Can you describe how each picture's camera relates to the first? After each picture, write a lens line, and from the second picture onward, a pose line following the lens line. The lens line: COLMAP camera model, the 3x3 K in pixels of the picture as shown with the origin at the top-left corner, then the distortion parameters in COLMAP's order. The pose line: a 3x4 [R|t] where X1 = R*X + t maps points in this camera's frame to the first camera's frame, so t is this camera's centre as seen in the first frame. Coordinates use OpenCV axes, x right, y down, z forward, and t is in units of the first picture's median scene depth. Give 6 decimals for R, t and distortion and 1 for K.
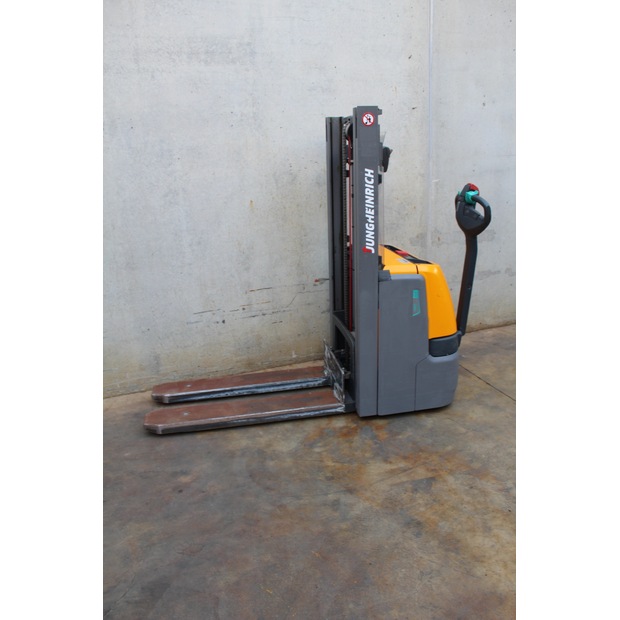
lens RADIAL K [[518.6, 0, 312.8], [0, 518.6, 313.6], [0, 0, 1]] dist [-0.161387, 0.141090]
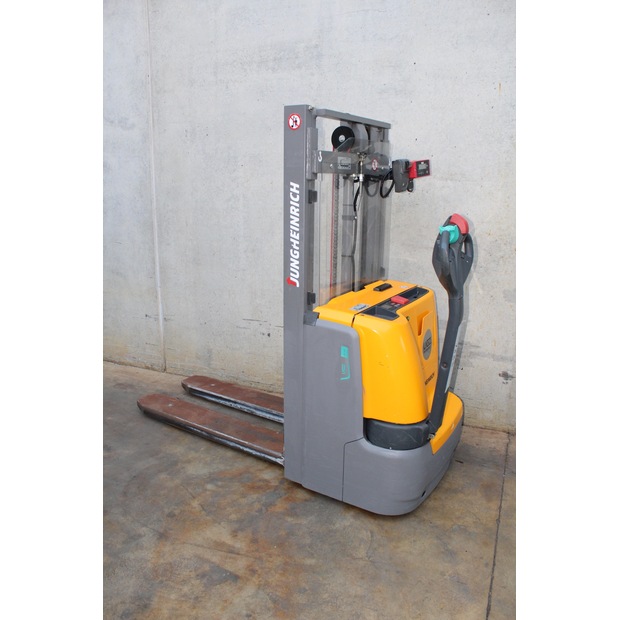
lens RADIAL K [[518.6, 0, 305.4], [0, 518.6, 311.7], [0, 0, 1]] dist [-0.161387, 0.141090]
pose [[0.728865, 0.217706, -0.649122, 0.579500], [-0.241698, 0.968872, 0.053555, -0.110468], [0.640576, 0.117857, 0.758797, 0.348885]]
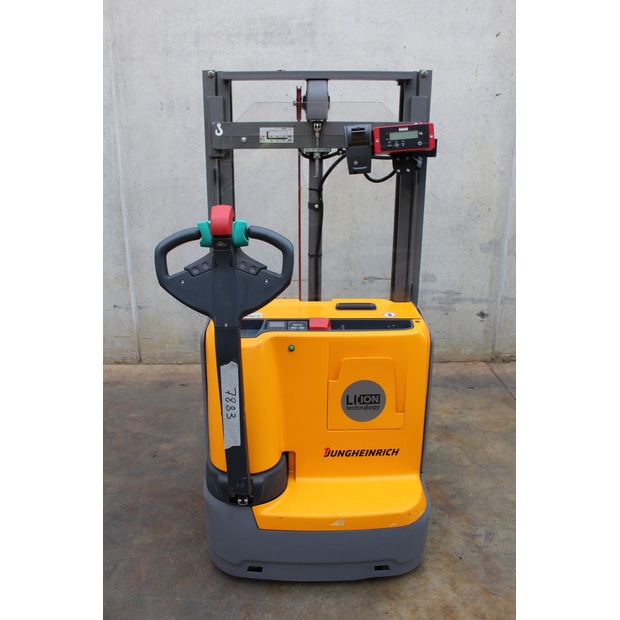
lens RADIAL K [[545.5, 0, 291.5], [0, 545.5, 329.1], [0, 0, 1]] dist [-0.124644, 0.078003]
pose [[0.935811, 0.143717, -0.321874, 0.257051], [-0.136501, 0.989617, 0.045004, 0.001816], [0.325000, 0.001821, 0.945712, 0.028554]]
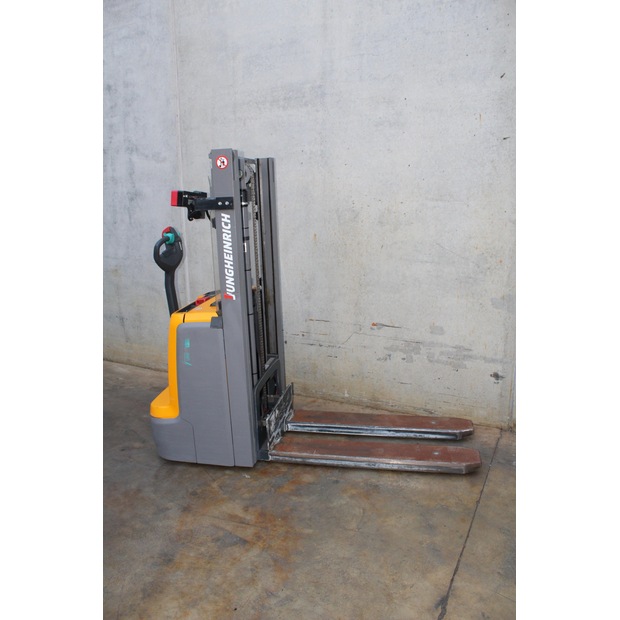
lens RADIAL K [[518.6, 0, 301.8], [0, 518.6, 309.4], [0, 0, 1]] dist [-0.161387, 0.141090]
pose [[0.675240, 0.188097, -0.713211, 0.708717], [-0.225018, 0.973375, 0.043672, -0.123111], [0.702437, 0.130996, 0.699587, 0.296954]]
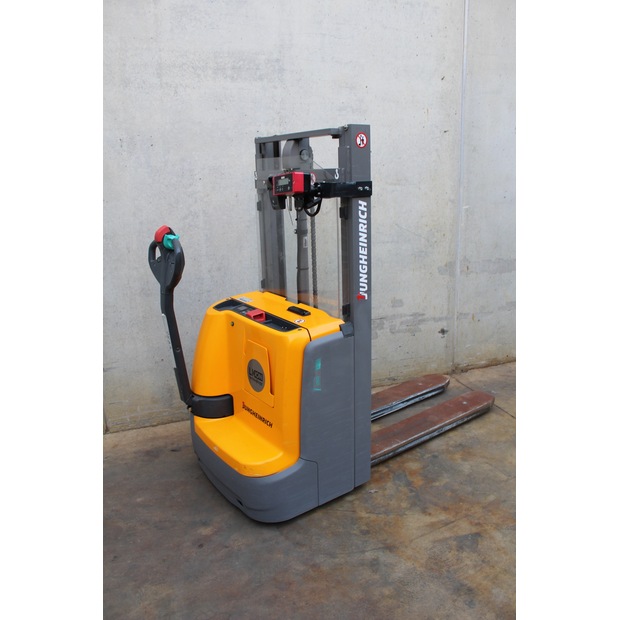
lens RADIAL K [[518.6, 0, 312.6], [0, 518.6, 312.4], [0, 0, 1]] dist [-0.161387, 0.141090]
pose [[0.999834, 0.017913, 0.003236, -0.057388], [-0.017776, 0.999107, -0.038340, -0.027532], [-0.003920, 0.038276, 0.999259, 0.068531]]
